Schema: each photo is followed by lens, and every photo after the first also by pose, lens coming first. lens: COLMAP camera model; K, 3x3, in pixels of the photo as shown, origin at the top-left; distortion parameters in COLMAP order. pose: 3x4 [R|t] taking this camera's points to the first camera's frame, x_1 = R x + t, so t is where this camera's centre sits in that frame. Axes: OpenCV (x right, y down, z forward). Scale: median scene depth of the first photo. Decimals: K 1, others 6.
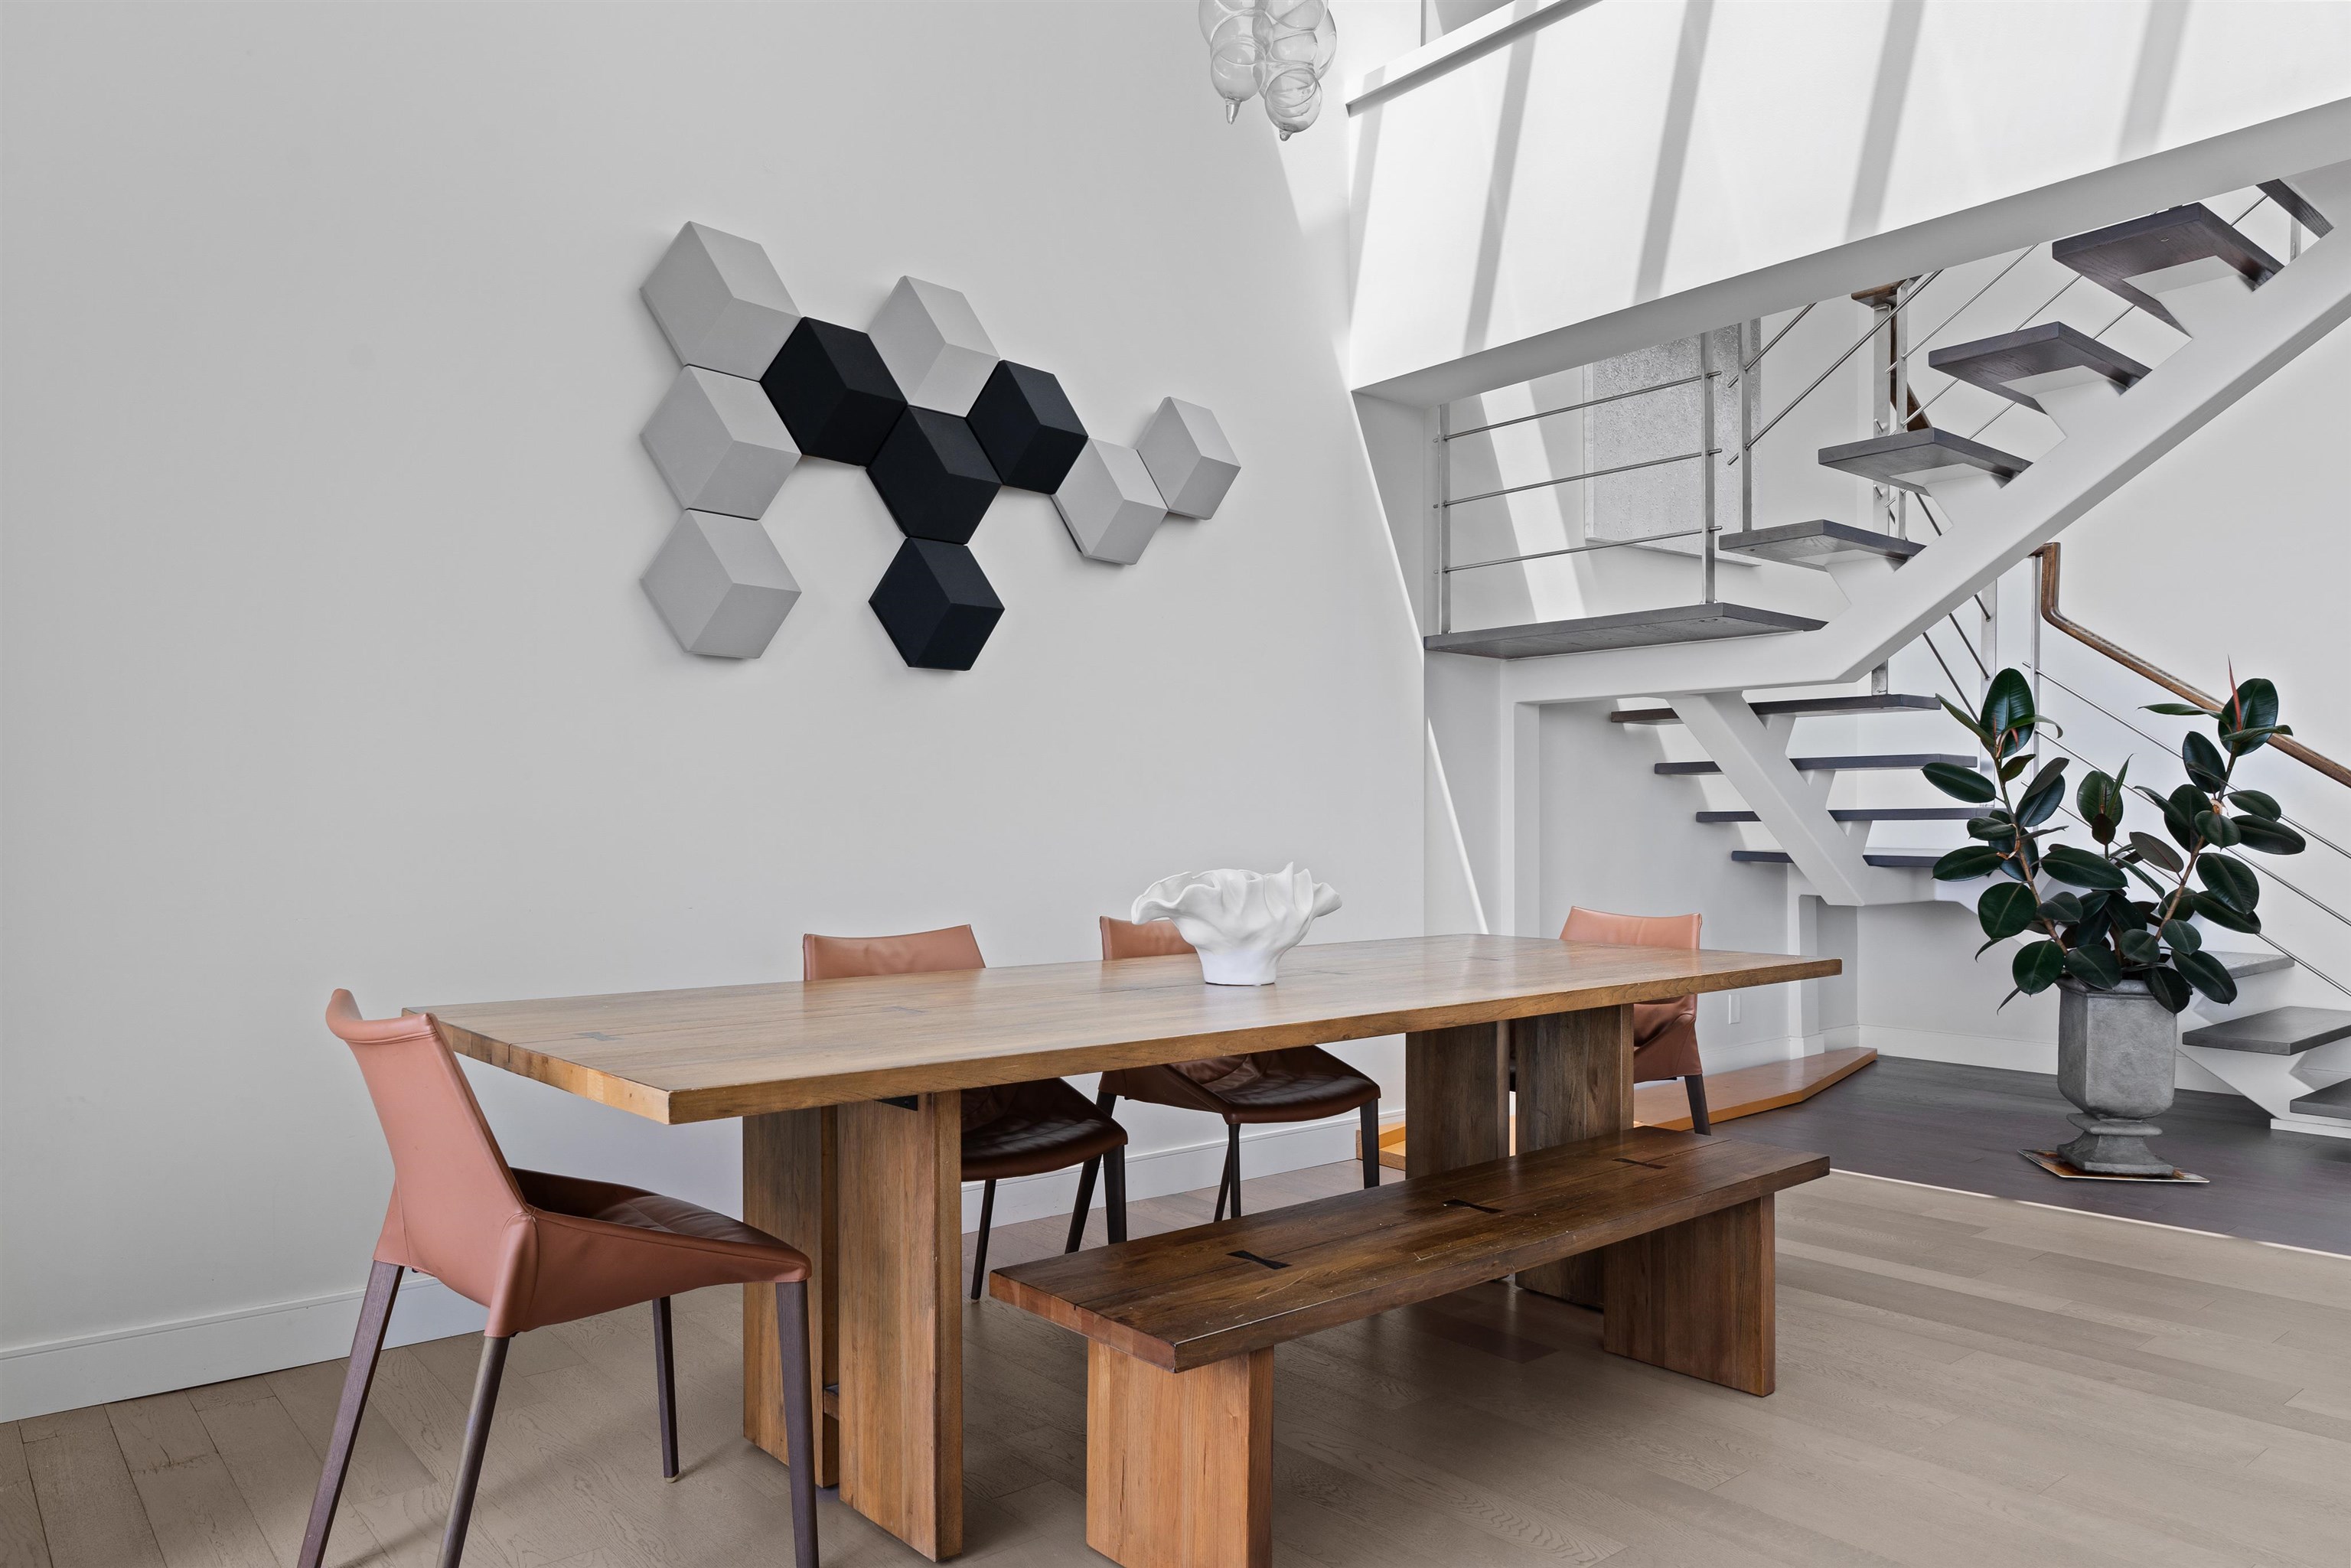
lens RADIAL K [[1567.1, 0, 1184.0], [0, 1567.1, 828.0], [0, 0, 1]] dist [-0.004756, 0.011747]
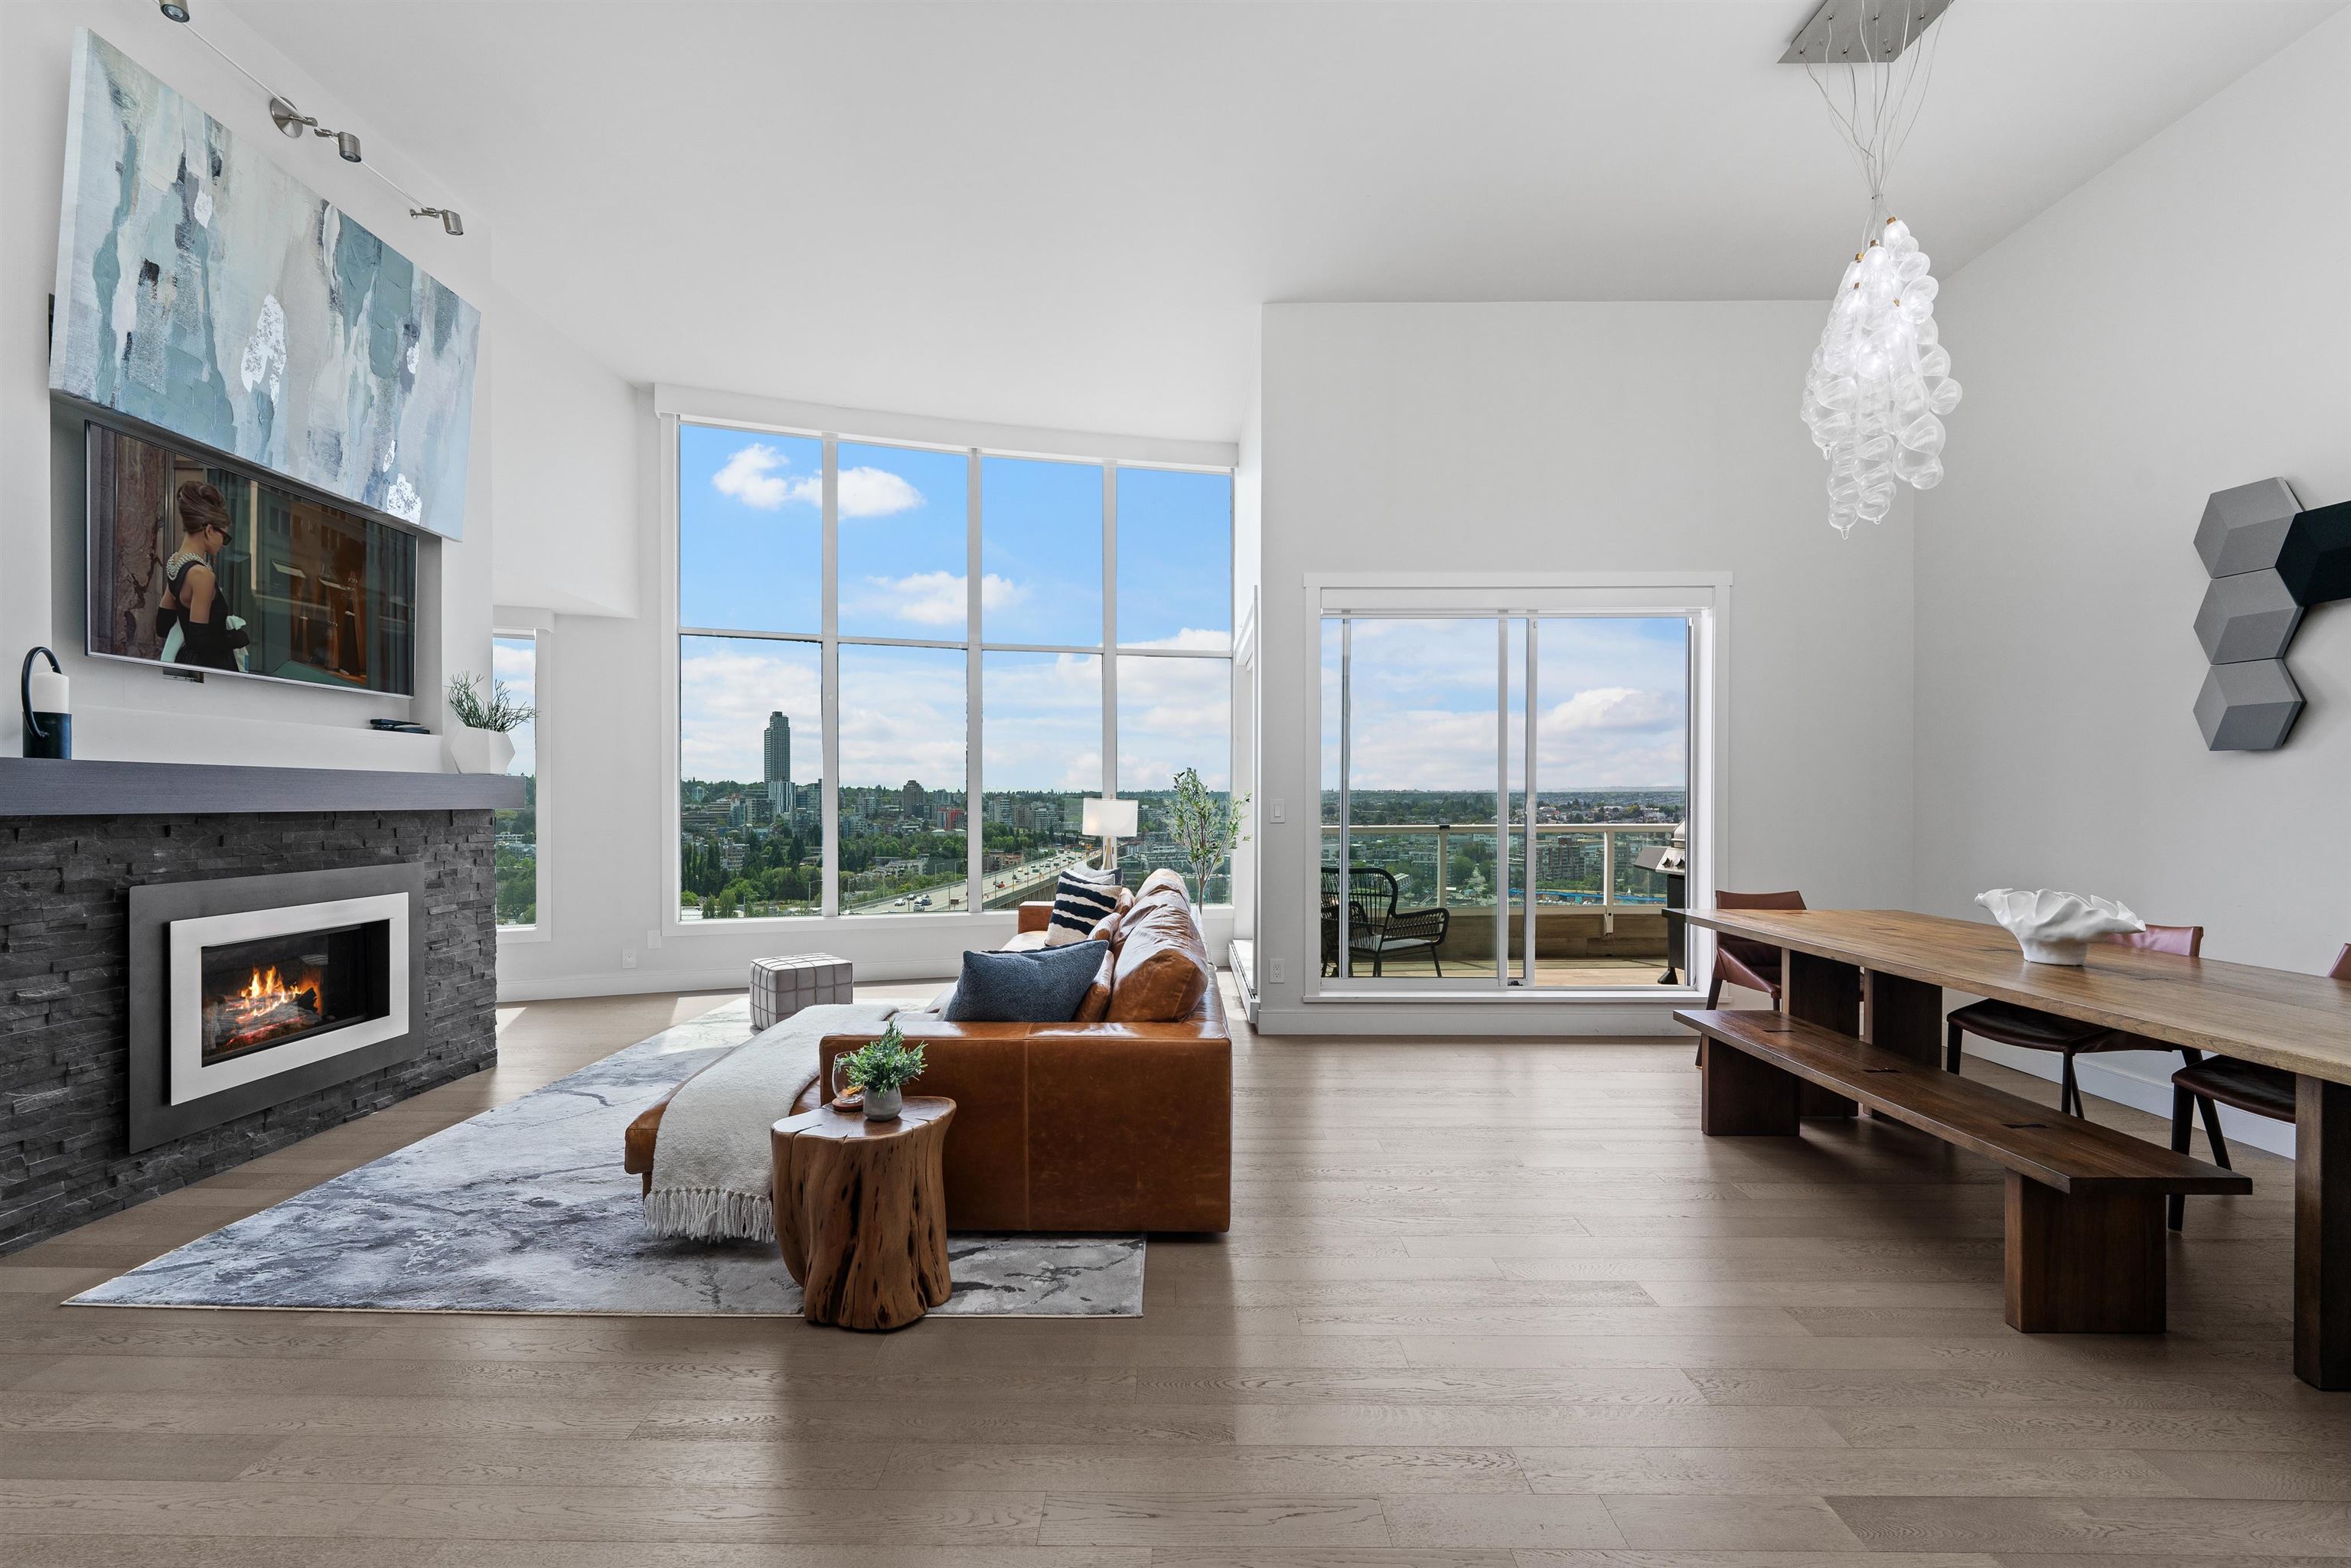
lens RADIAL K [[948.3, 0, 1166.6], [0, 948.3, 806.6], [0, 0, 1]] dist [-0.001664, -0.000001]
pose [[-0.657580, 0.005845, -0.753362, 0.951430], [-0.002771, 0.999944, 0.010177, -0.047204], [0.753380, 0.008780, -0.657527, 0.665757]]
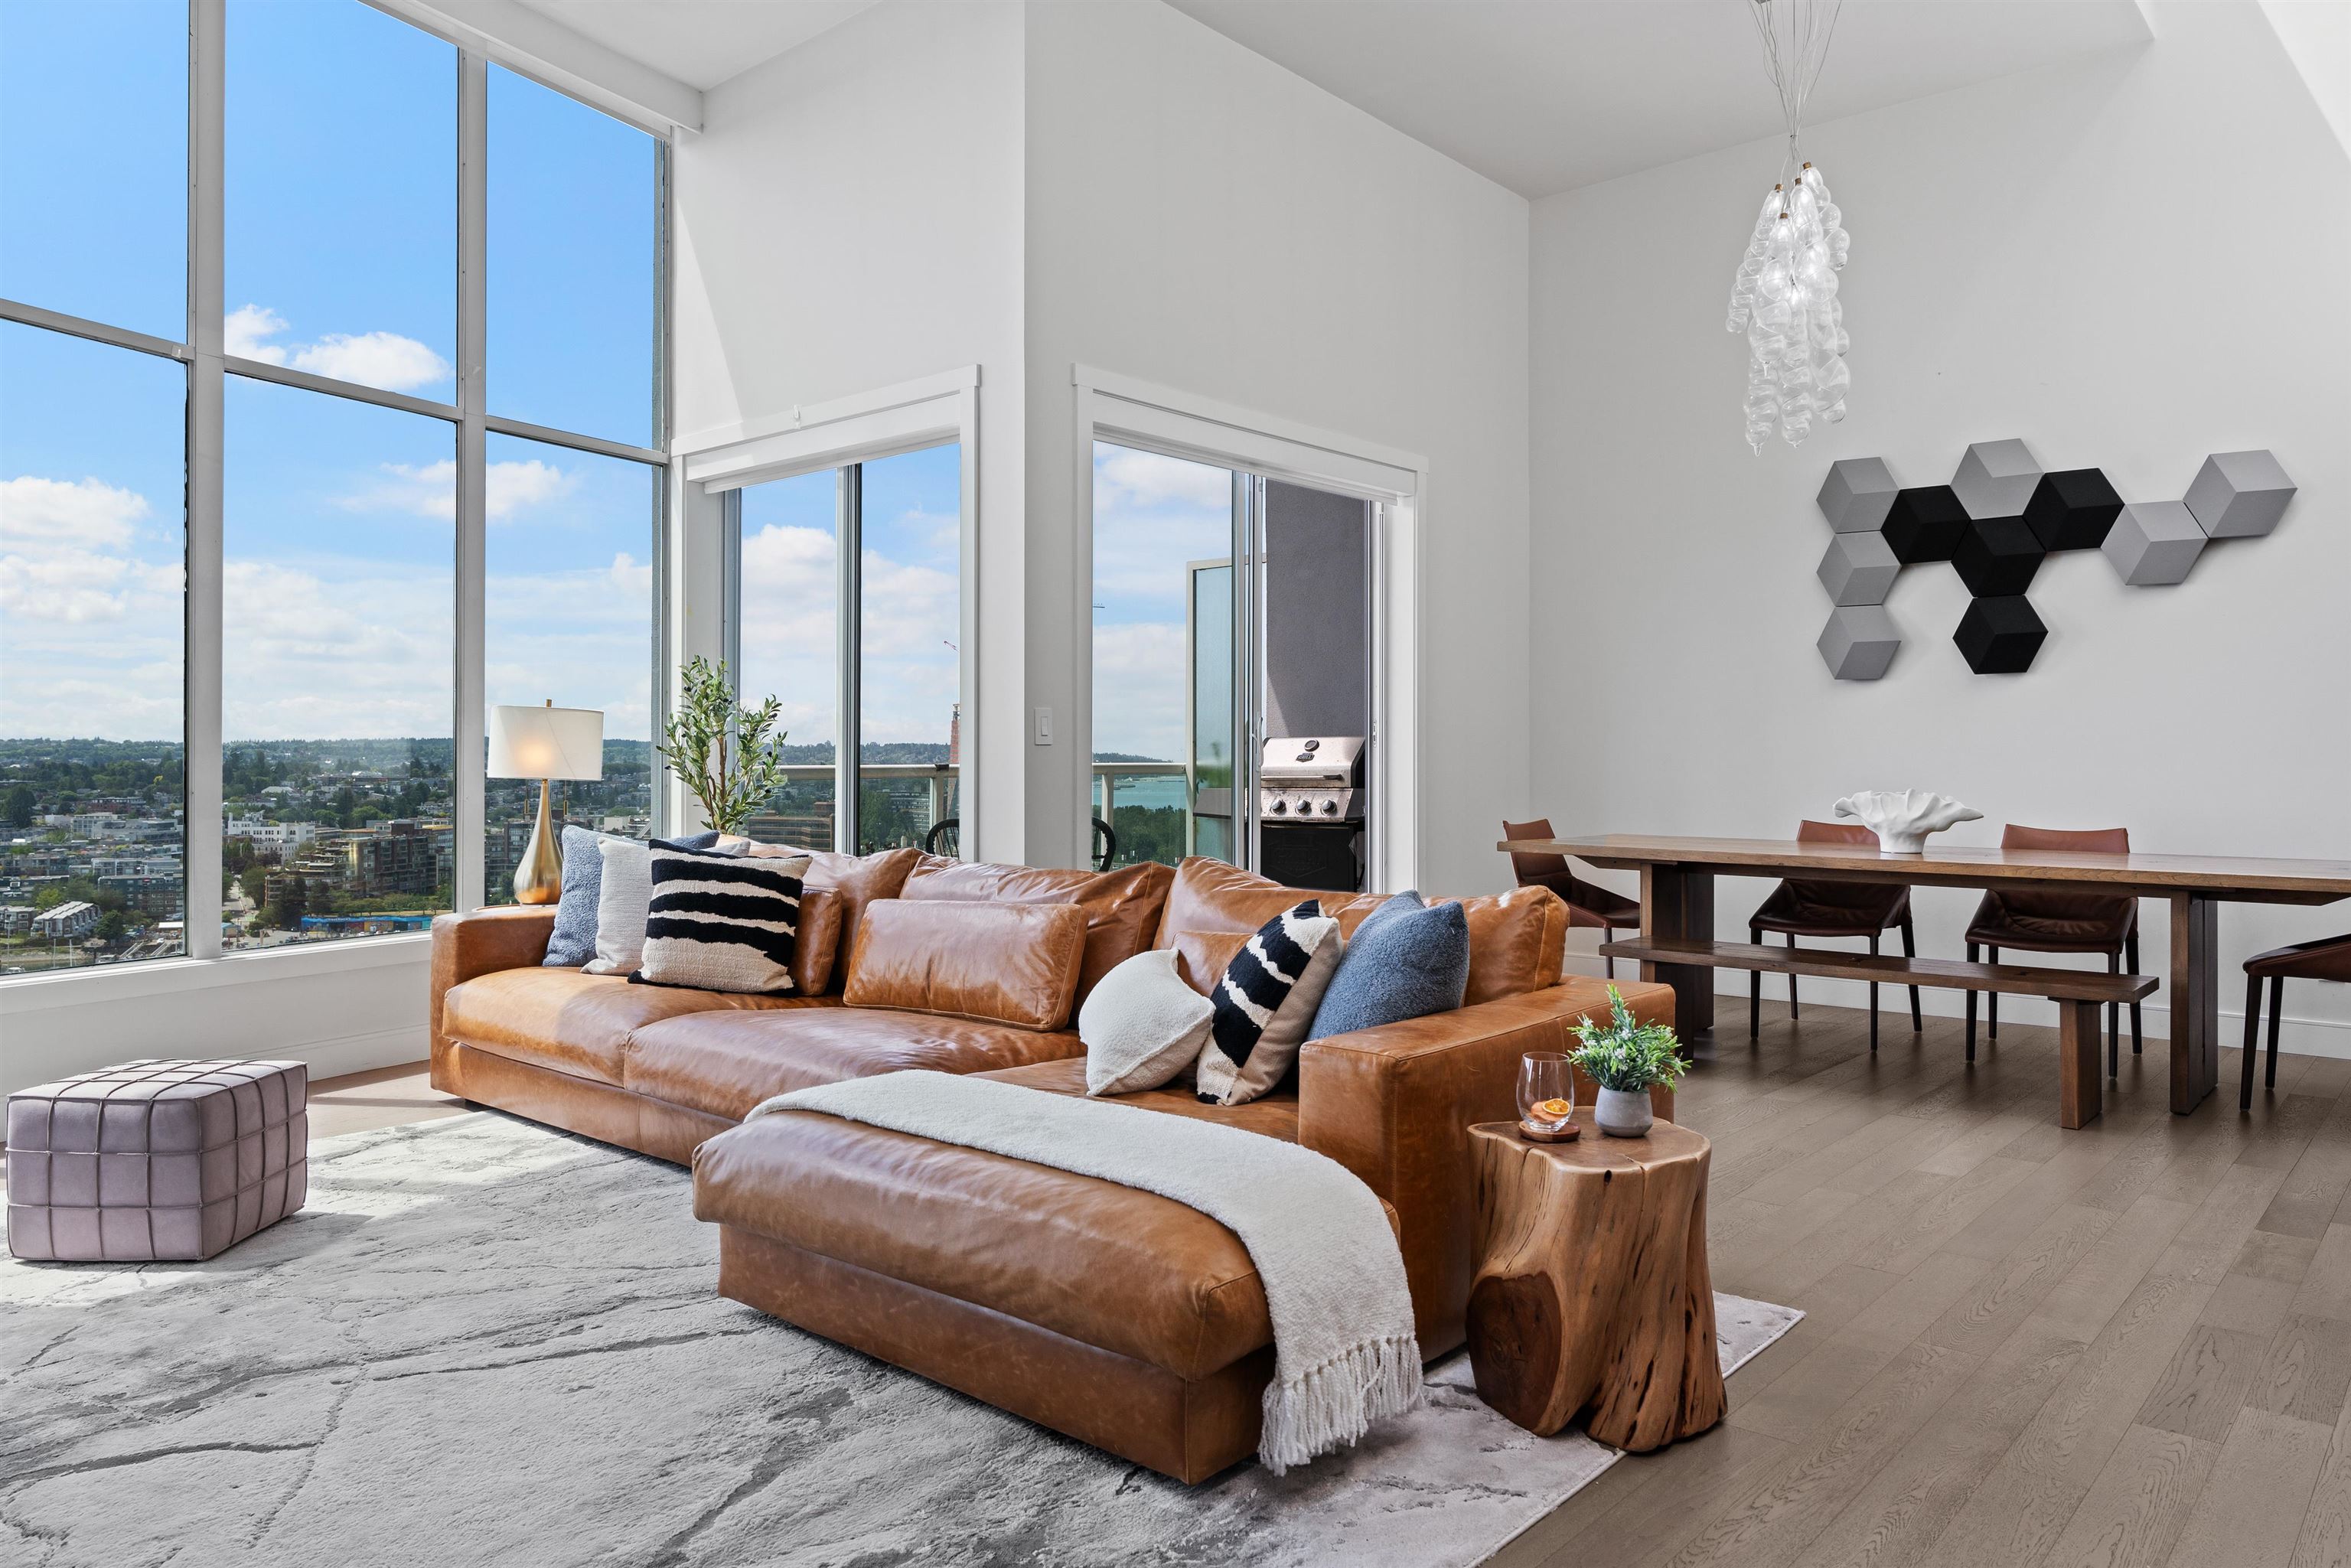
lens RADIAL K [[1575.1, 0, 1181.2], [0, 1575.1, 752.6], [0, 0, 1]] dist [-0.007111, 0.000384]
pose [[0.141856, -0.004250, -0.989878, 1.226974], [-0.007017, 0.999961, -0.005299, -0.002761], [0.989862, 0.007697, 0.141820, -0.078417]]
